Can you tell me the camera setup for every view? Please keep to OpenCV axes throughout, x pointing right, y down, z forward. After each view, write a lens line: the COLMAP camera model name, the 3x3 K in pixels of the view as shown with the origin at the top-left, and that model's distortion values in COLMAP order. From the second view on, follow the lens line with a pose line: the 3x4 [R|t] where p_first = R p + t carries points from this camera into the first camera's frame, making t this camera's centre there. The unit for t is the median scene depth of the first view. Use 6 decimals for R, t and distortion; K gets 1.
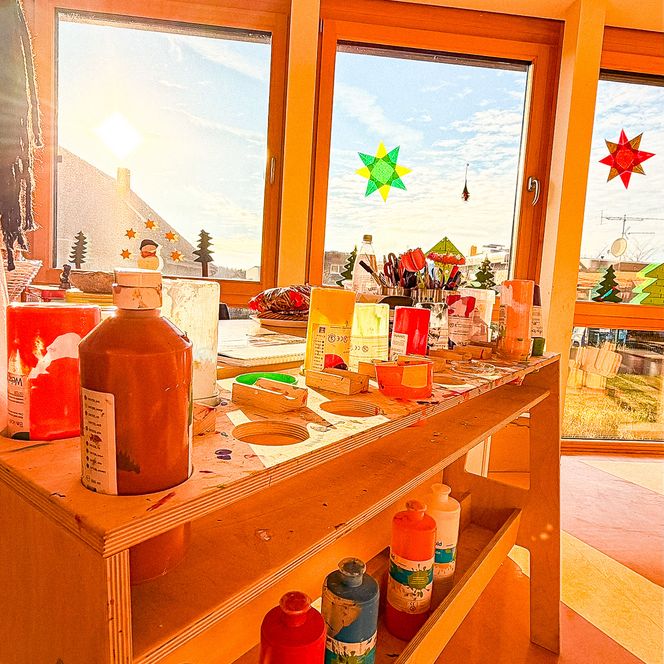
lens RADIAL K [[462.9, 0, 332.0], [0, 462.9, 332.0], [0, 0, 1]] dist [-0.003721, 0.000153]
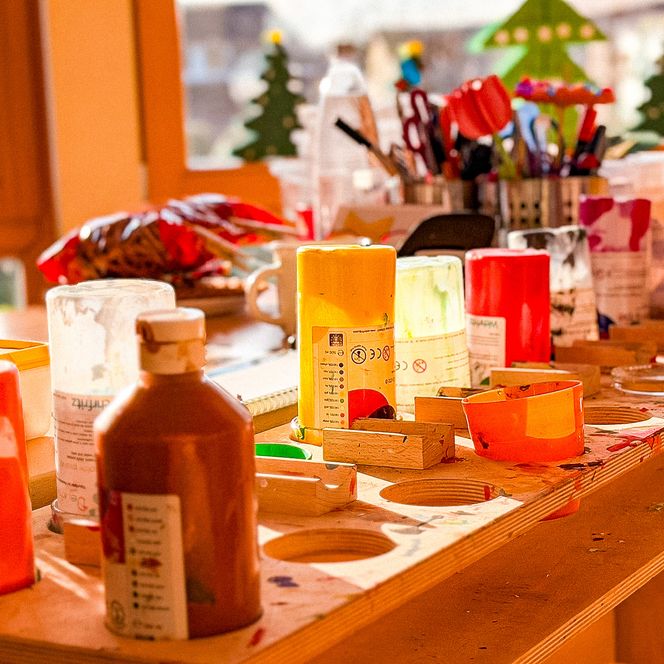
lens RADIAL K [[1608.5, 0, 332.0], [0, 1608.5, 332.0], [0, 0, 1]] dist [0.089925, -0.009488]
pose [[0.988869, -0.114326, 0.095226, -0.153688], [0.110985, 0.993029, 0.039687, -0.065679], [-0.099099, -0.028676, 0.994664, -0.516712]]
